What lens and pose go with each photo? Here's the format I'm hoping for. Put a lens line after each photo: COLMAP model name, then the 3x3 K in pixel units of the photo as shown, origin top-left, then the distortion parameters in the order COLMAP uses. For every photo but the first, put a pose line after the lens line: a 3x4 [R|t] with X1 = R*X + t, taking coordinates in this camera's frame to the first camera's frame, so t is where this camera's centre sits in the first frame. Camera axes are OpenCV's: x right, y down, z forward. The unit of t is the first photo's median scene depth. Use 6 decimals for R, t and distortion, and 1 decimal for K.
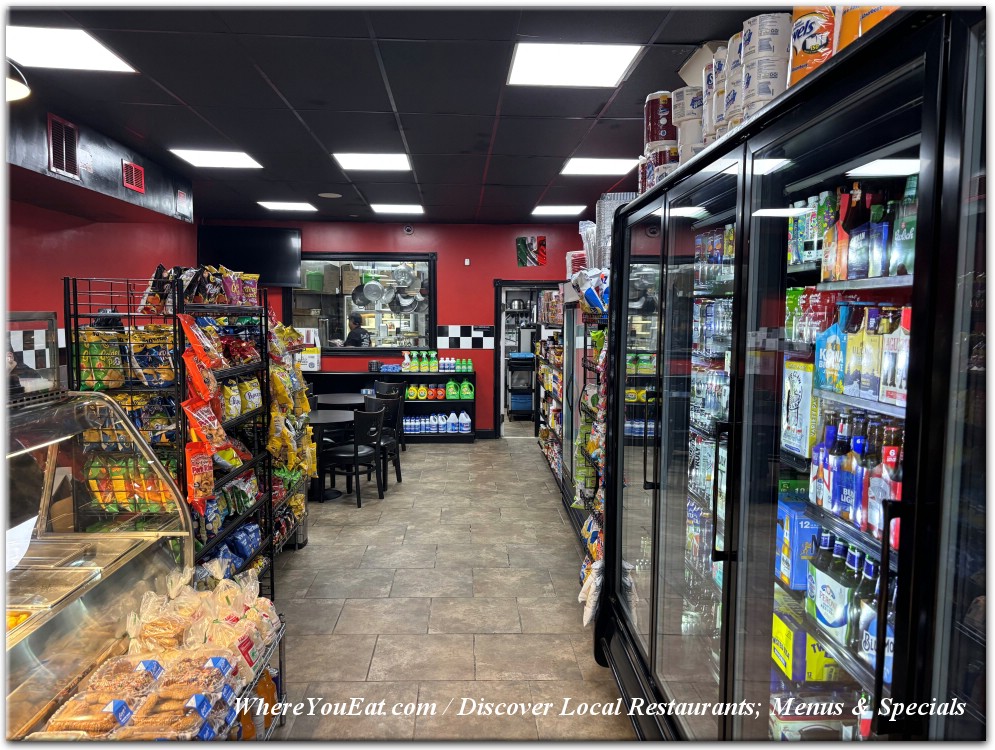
lens RADIAL K [[747.6, 0, 497.5], [0, 747.6, 375.0], [0, 0, 1]] dist [0.075960, -0.085967]
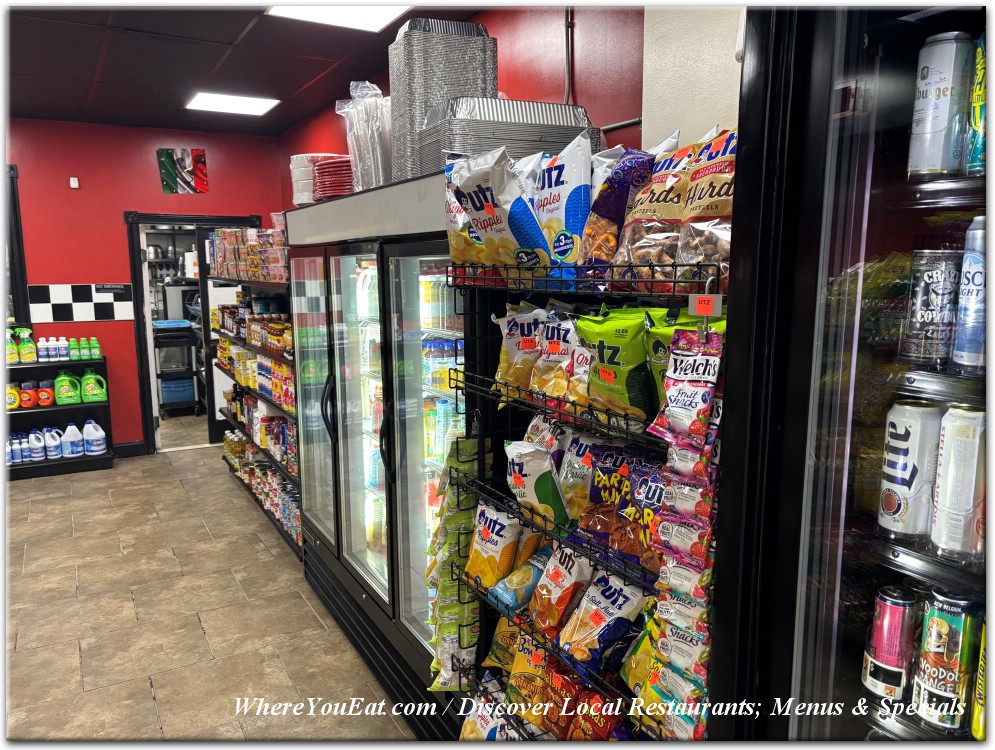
lens RADIAL K [[747.6, 0, 497.5], [0, 747.6, 375.0], [0, 0, 1]] dist [0.075960, -0.085967]
pose [[0.887071, -0.077988, 0.454998, -0.028864], [0.047256, 0.995790, 0.078550, -0.024576], [-0.459208, -0.048178, 0.887022, 0.272511]]
